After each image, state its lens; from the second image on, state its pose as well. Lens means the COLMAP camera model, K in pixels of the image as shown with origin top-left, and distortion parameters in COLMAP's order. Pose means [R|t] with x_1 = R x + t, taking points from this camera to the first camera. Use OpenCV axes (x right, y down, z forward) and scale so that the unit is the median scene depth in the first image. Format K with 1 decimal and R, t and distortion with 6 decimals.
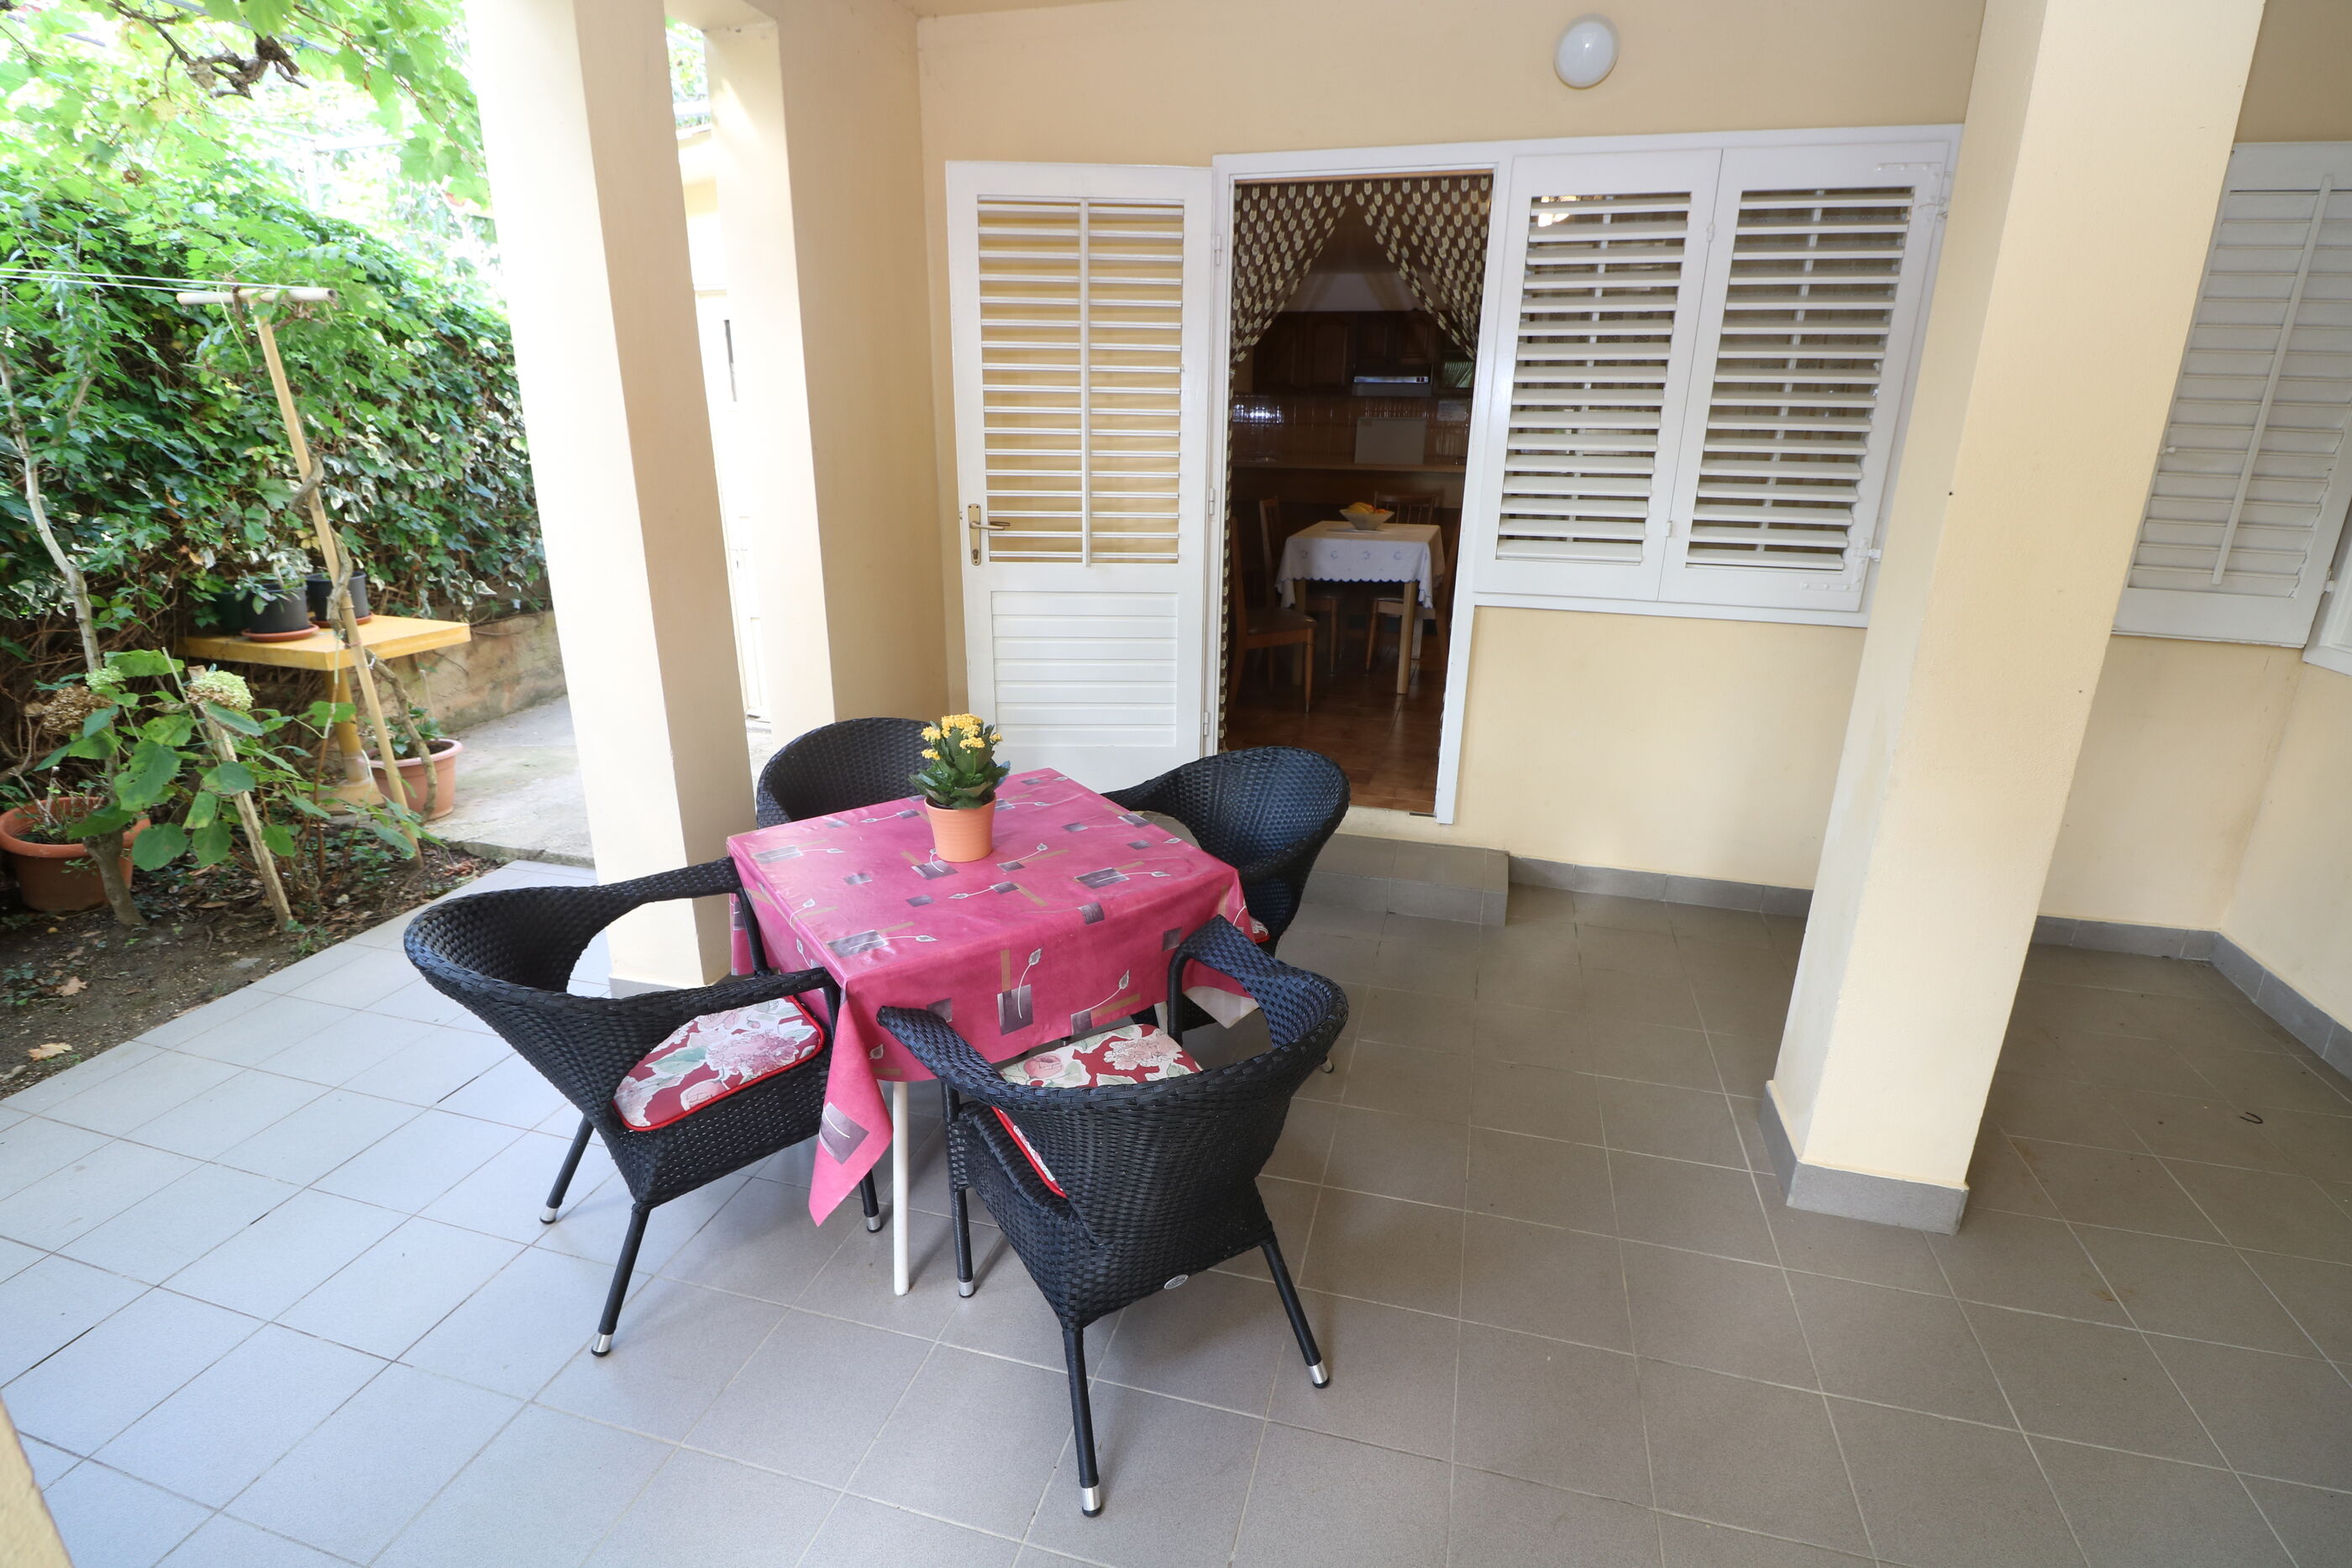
lens RADIAL K [[1104.2, 0, 1191.3], [0, 1104.2, 770.4], [0, 0, 1]] dist [-0.001261, -0.000436]
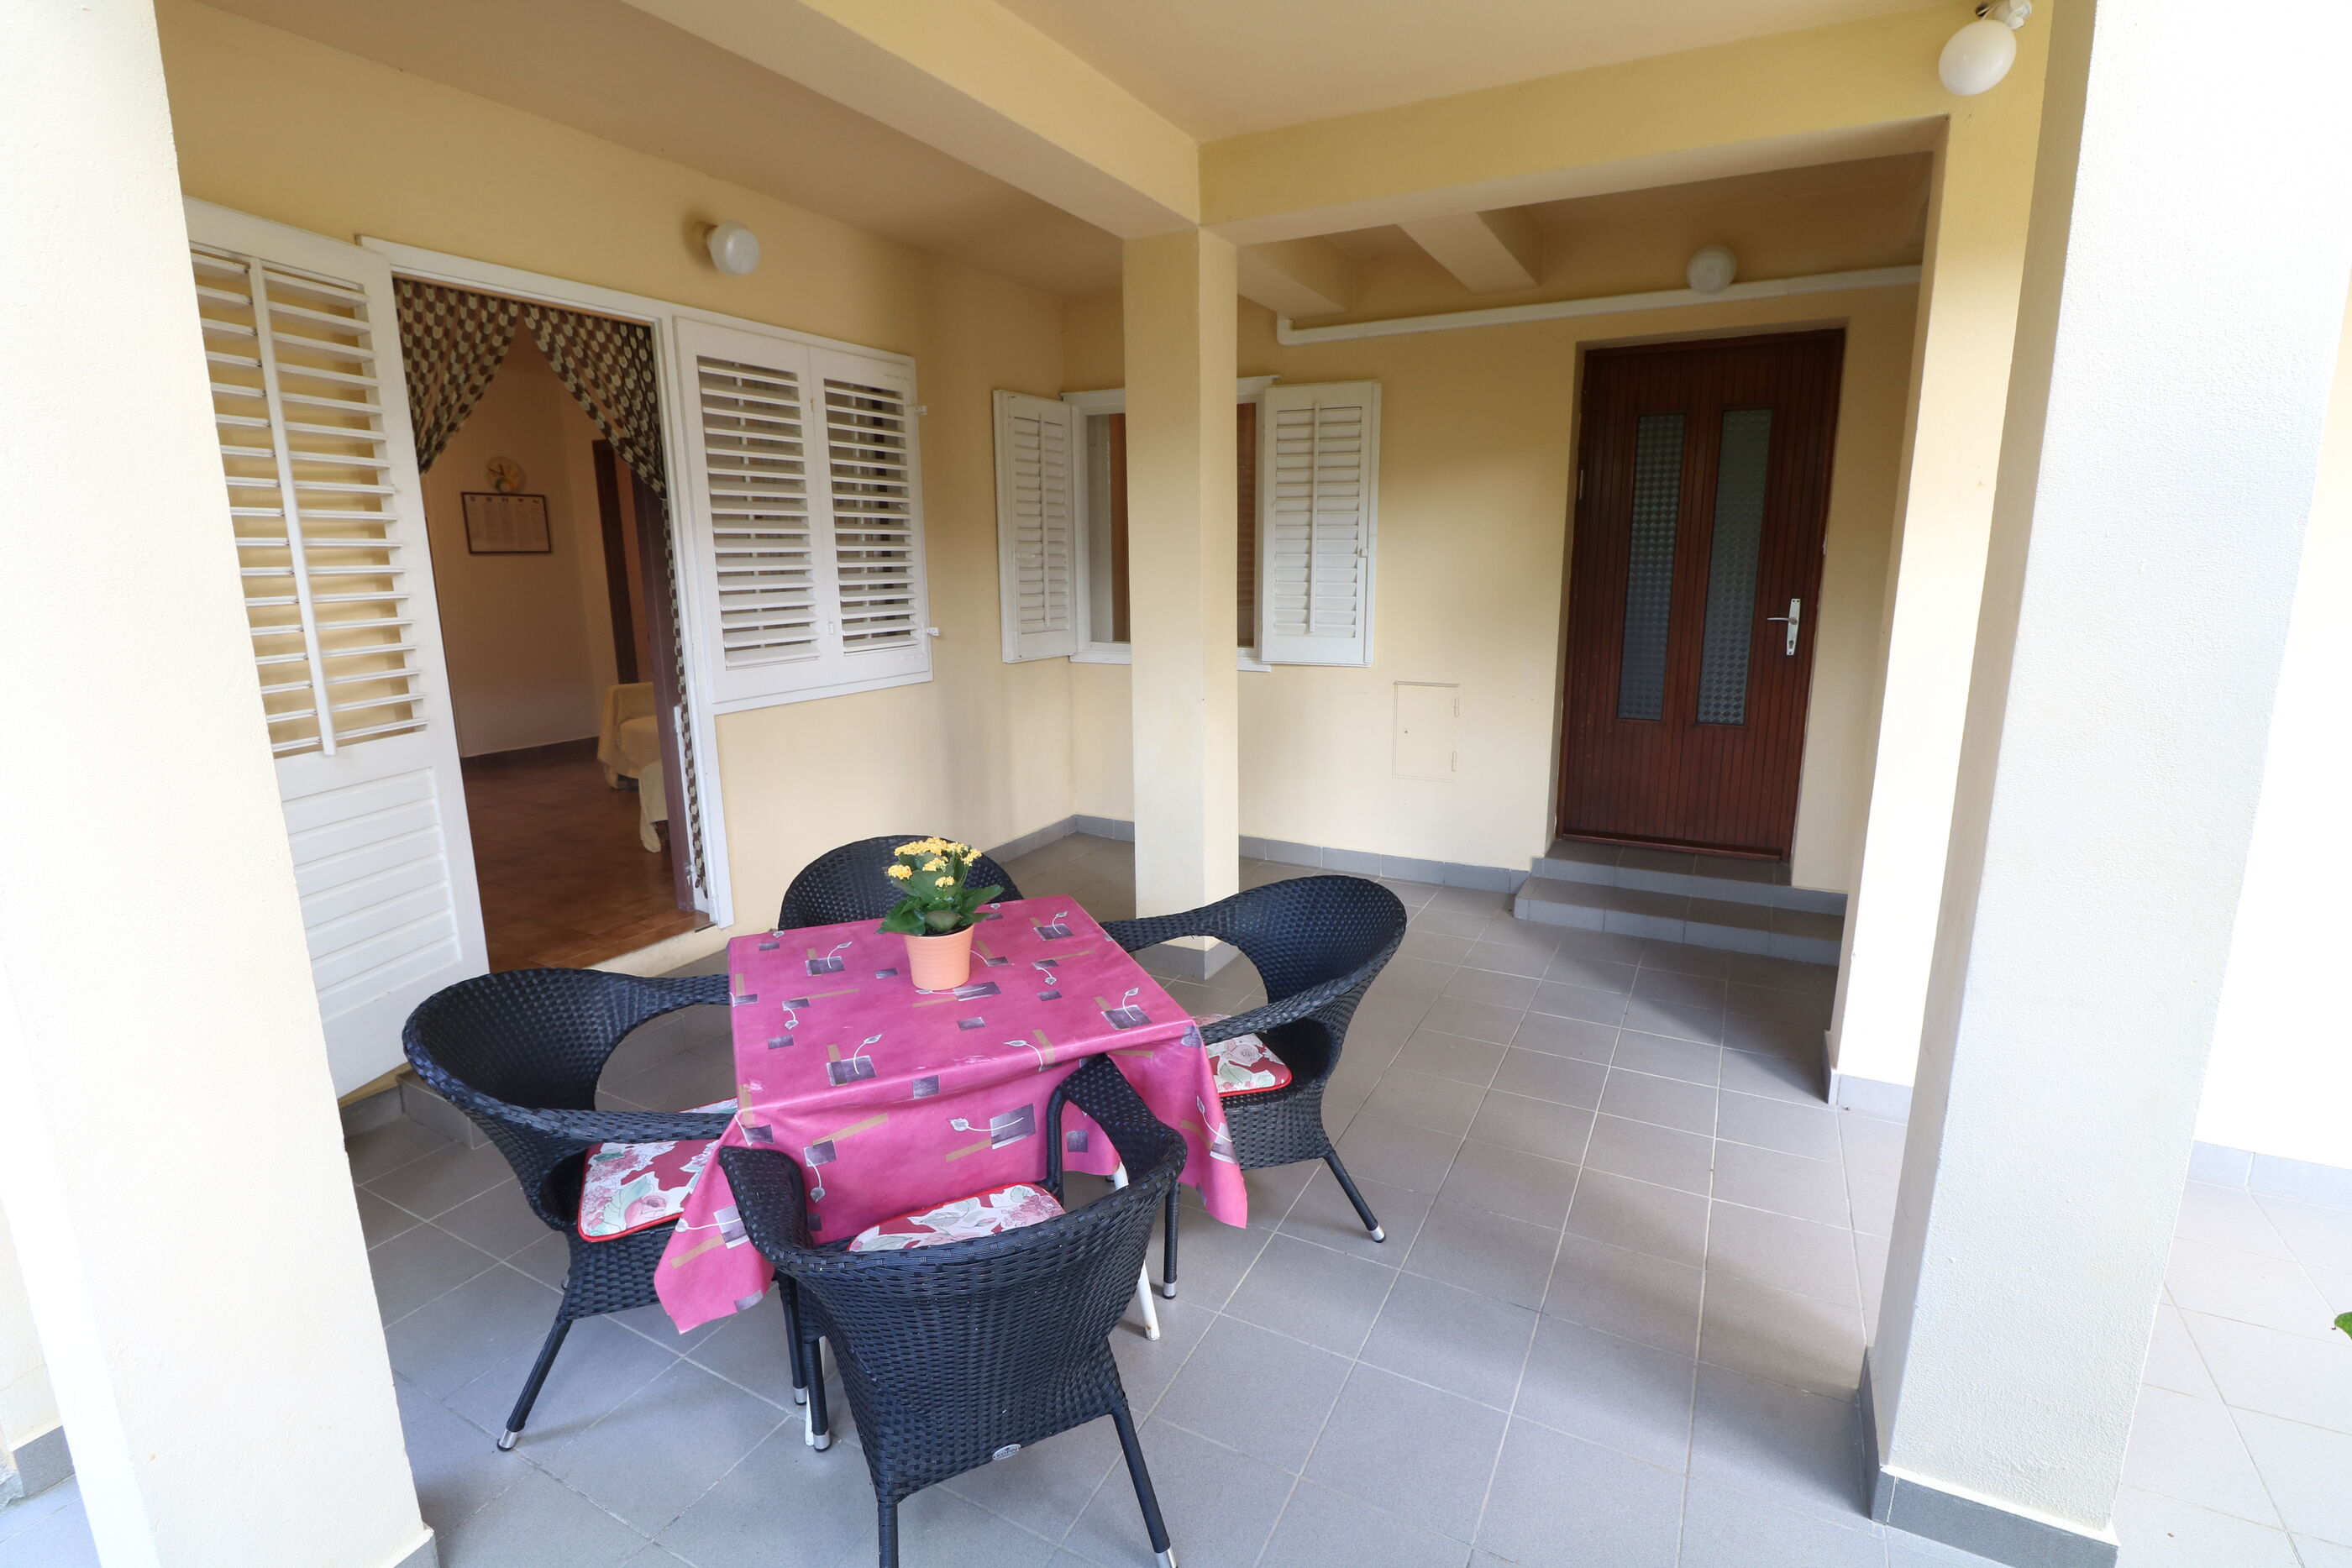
lens RADIAL K [[1086.4, 0, 1187.7], [0, 1086.4, 774.8], [0, 0, 1]] dist [-0.003969, -0.011530]
pose [[0.200284, -0.212313, 0.956457, -0.712329], [0.302730, 0.941876, 0.145684, -0.116687], [-0.931795, 0.260370, 0.252916, 0.342538]]
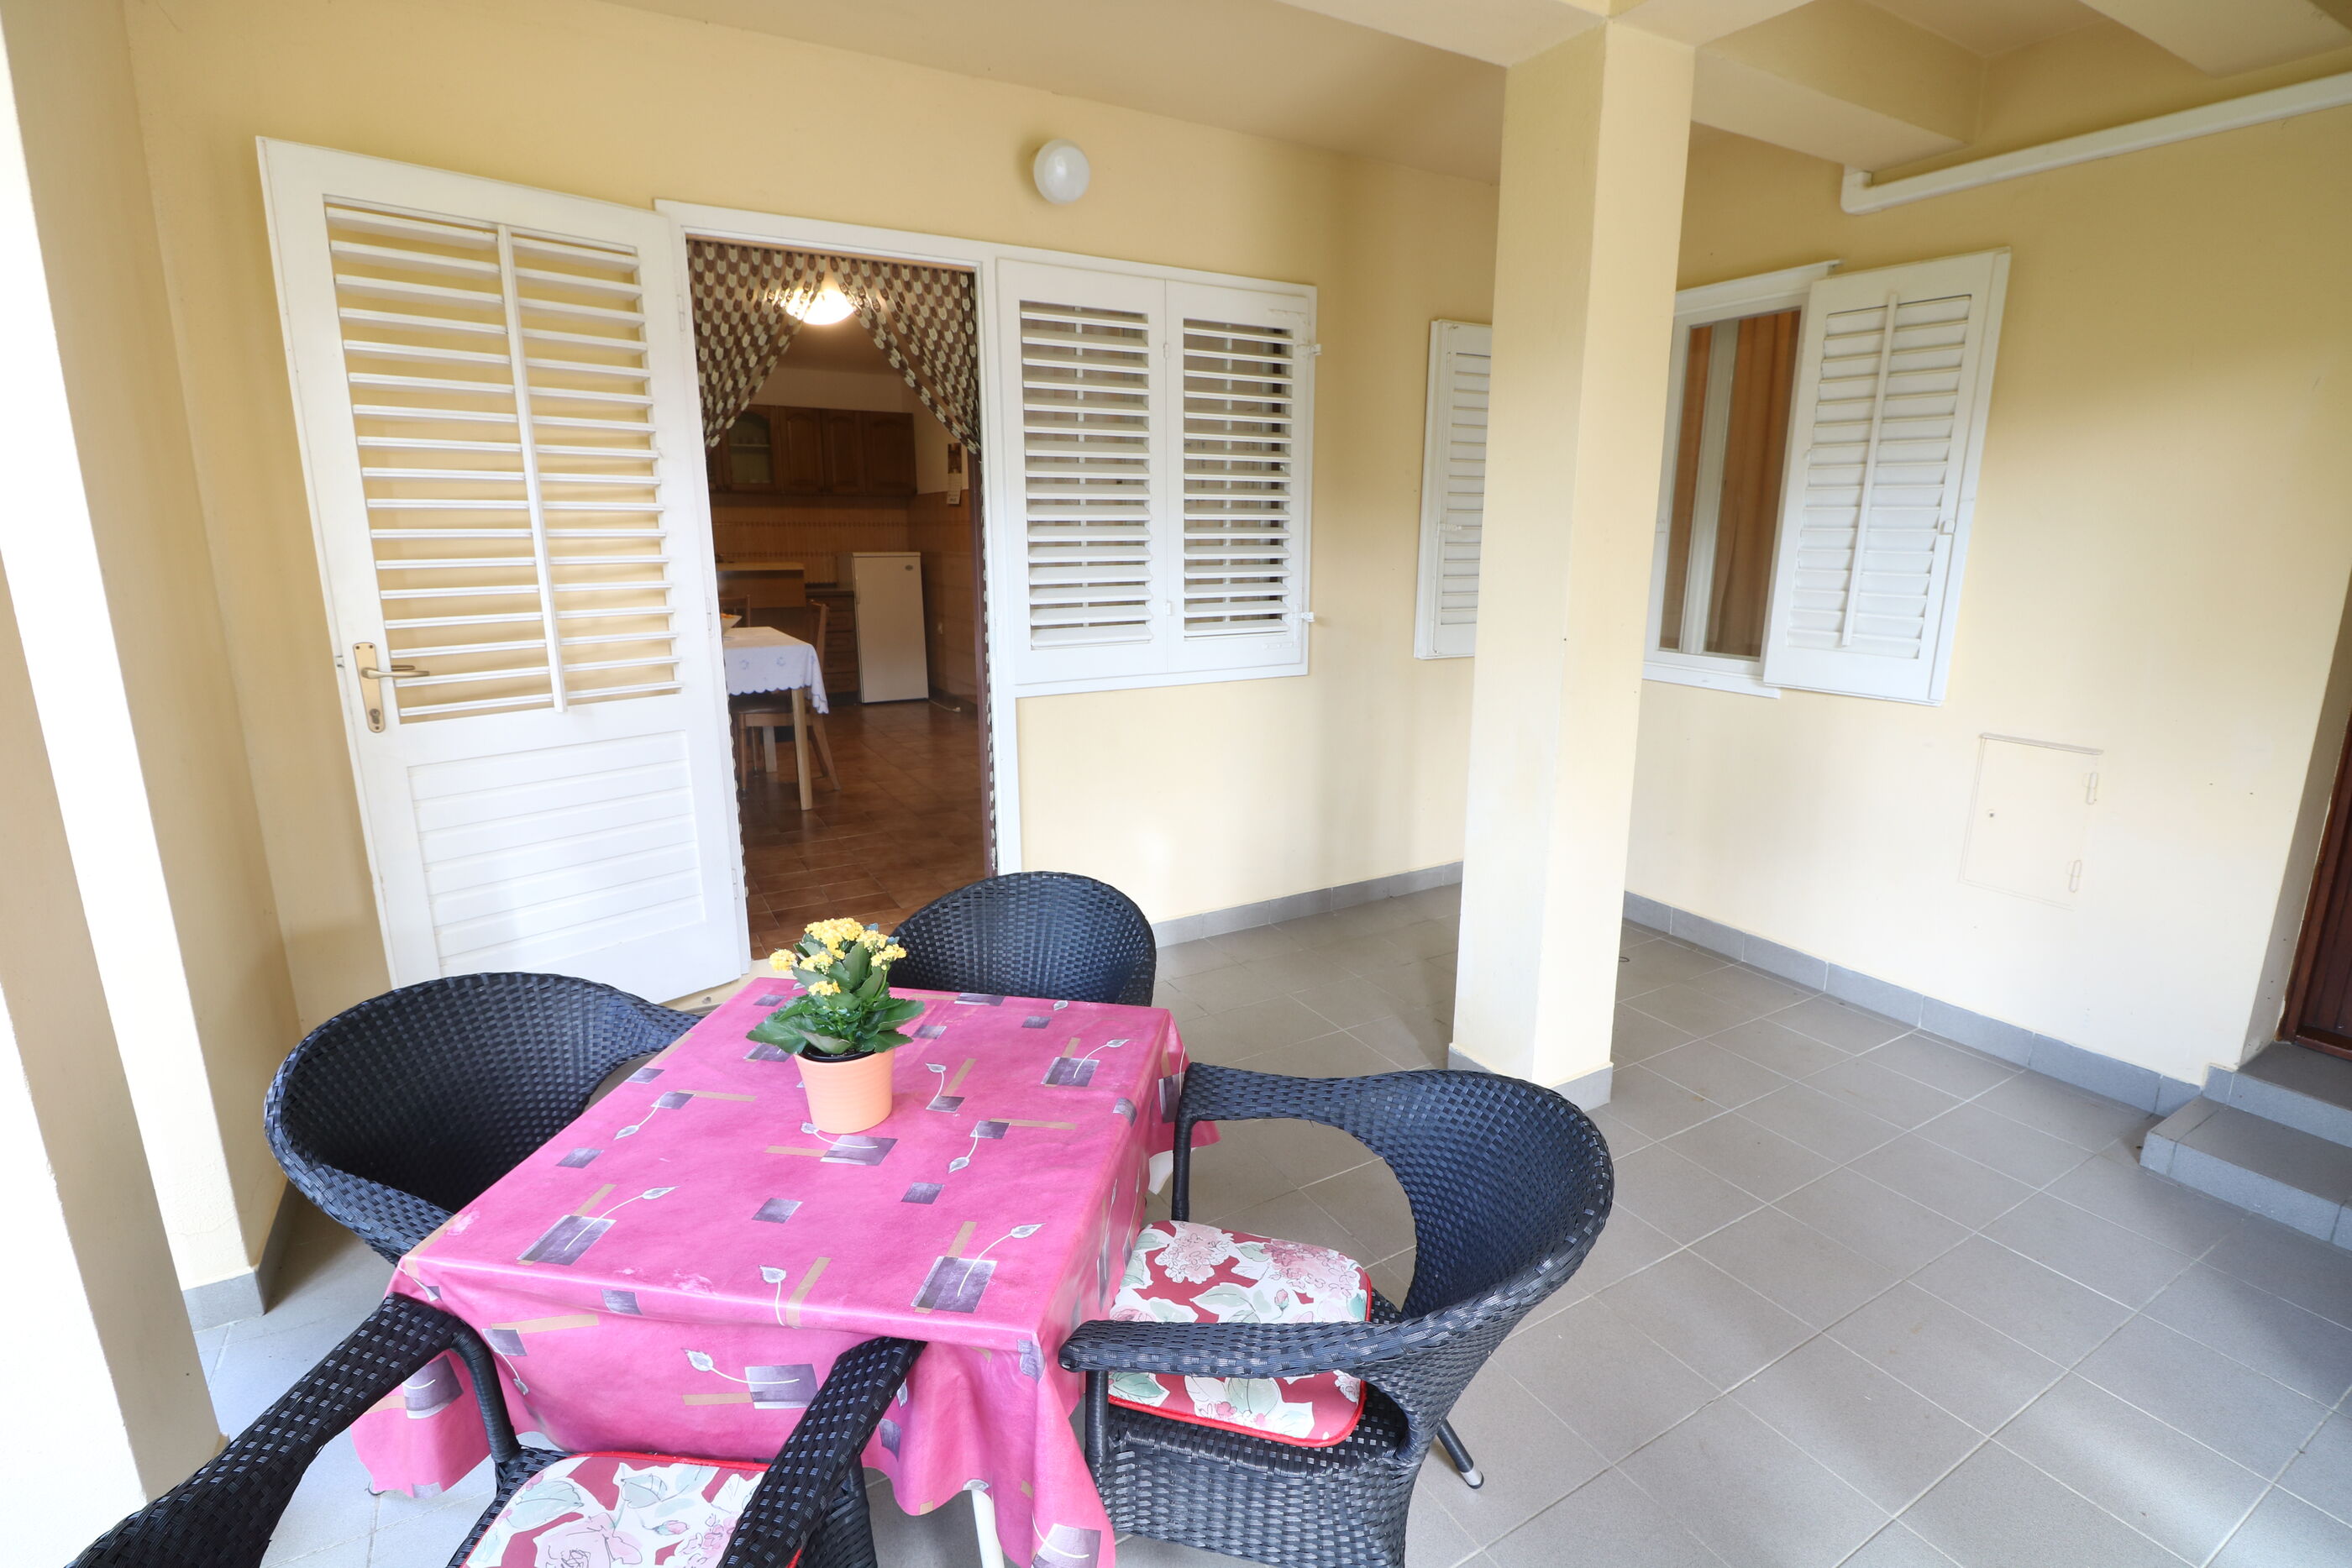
lens RADIAL K [[1089.6, 0, 1190.0], [0, 1089.6, 772.8], [0, 0, 1]] dist [-0.000723, -0.012177]
pose [[0.699187, -0.170988, 0.694190, -0.340655], [0.223607, 0.974567, 0.014832, -0.068135], [-0.679071, 0.144856, 0.719639, 0.217842]]
